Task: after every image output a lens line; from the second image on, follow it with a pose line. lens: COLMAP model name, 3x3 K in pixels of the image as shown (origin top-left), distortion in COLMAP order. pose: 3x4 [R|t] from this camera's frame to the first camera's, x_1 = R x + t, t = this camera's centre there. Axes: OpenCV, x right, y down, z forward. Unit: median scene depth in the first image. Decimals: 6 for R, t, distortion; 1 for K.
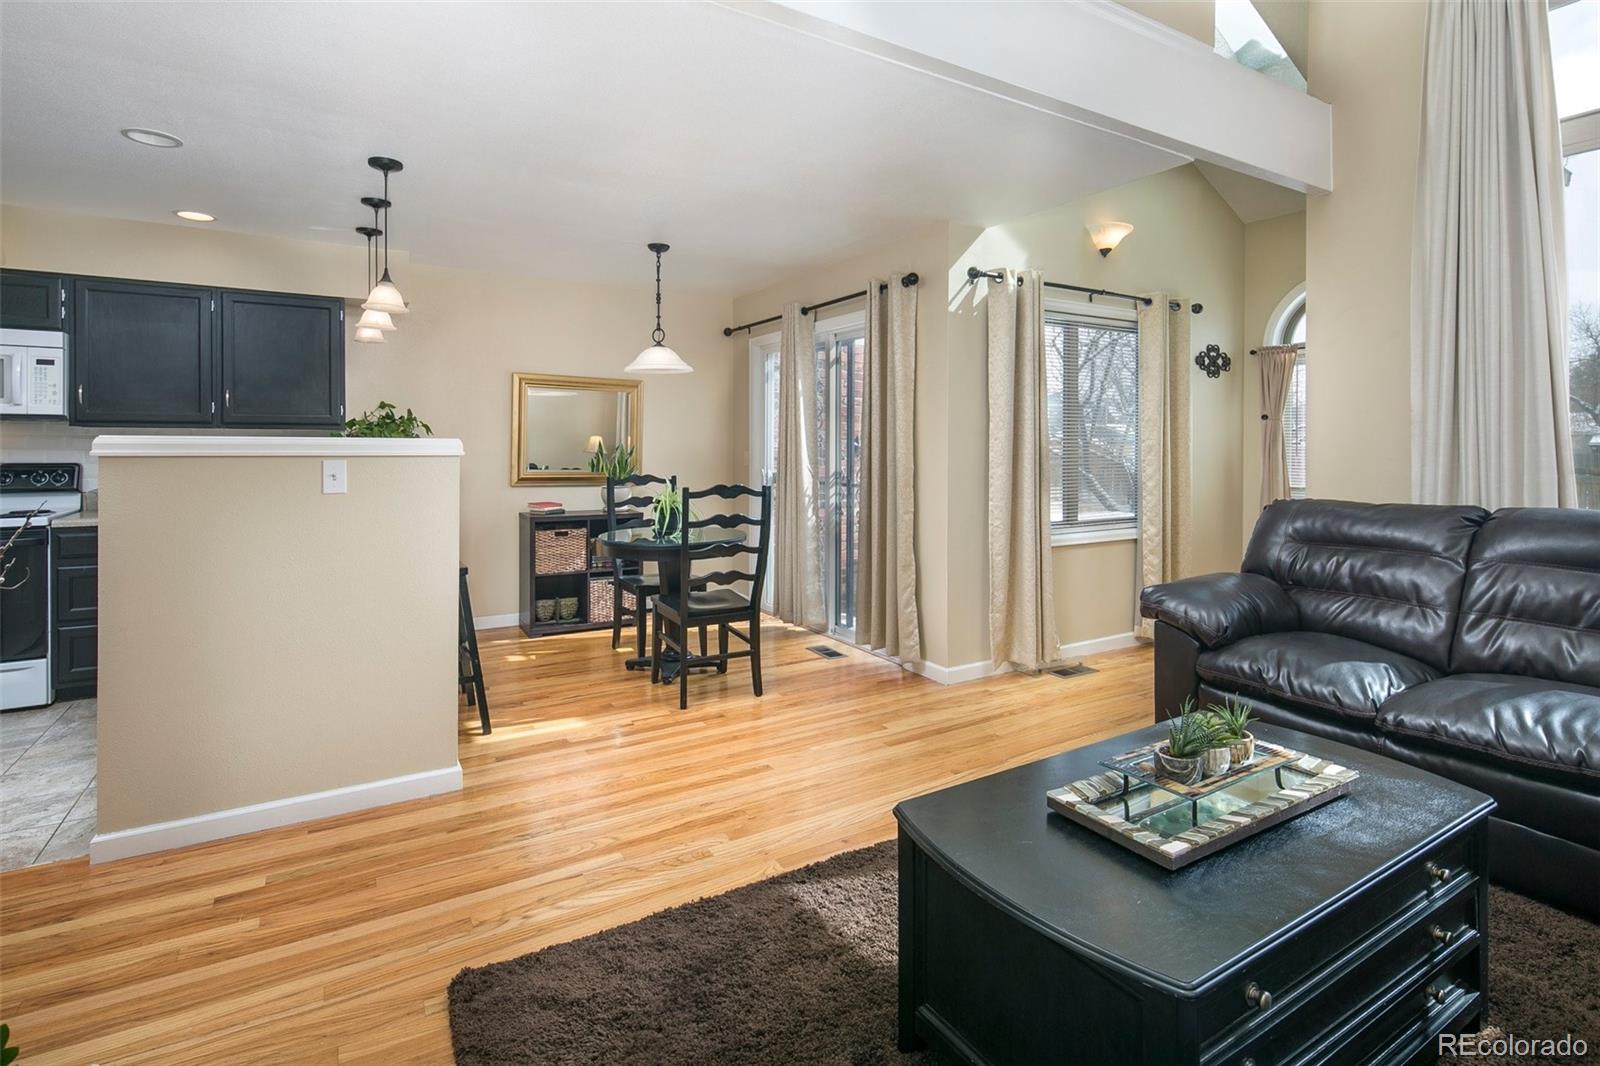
lens RADIAL K [[774.4, 0, 791.8], [0, 774.4, 444.6], [0, 0, 1]] dist [0.005394, -0.003127]
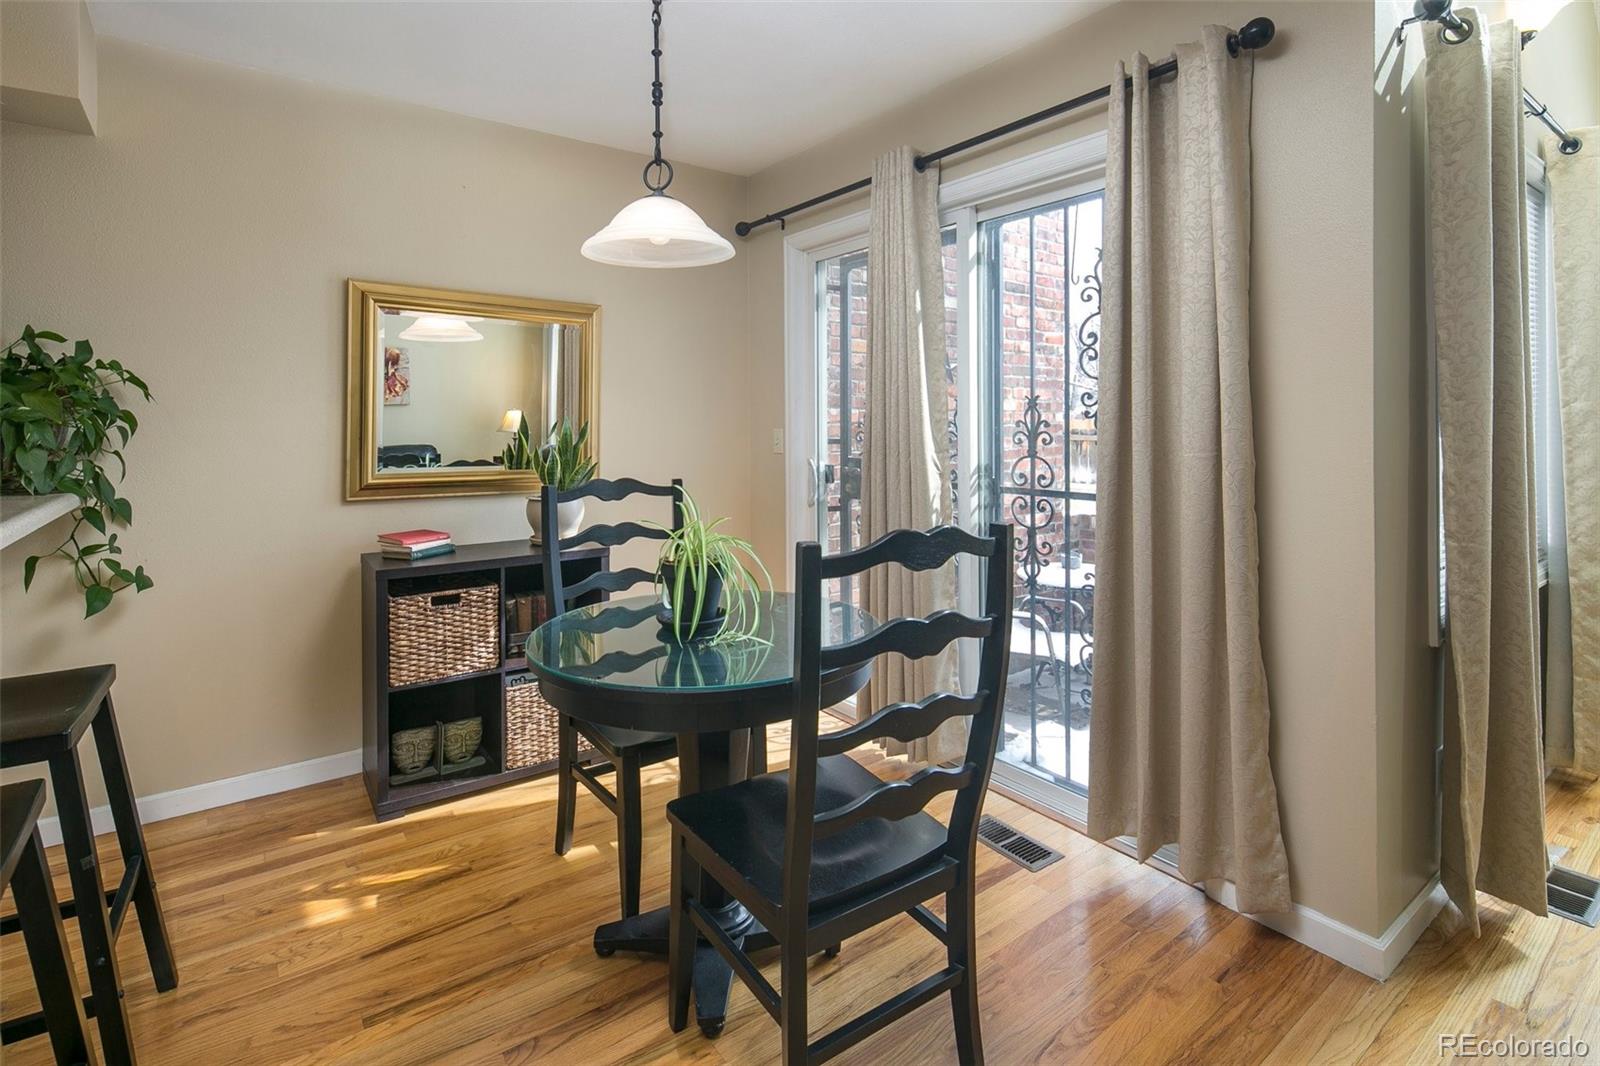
lens RADIAL K [[774.4, 0, 789.9], [0, 774.4, 419.0], [0, 0, 1]] dist [0.005394, -0.003127]
pose [[0.995399, -0.007383, 0.095530, -0.125507], [0.007687, 0.999966, -0.002814, 0.002930], [-0.095506, 0.003535, 0.995423, 0.486424]]
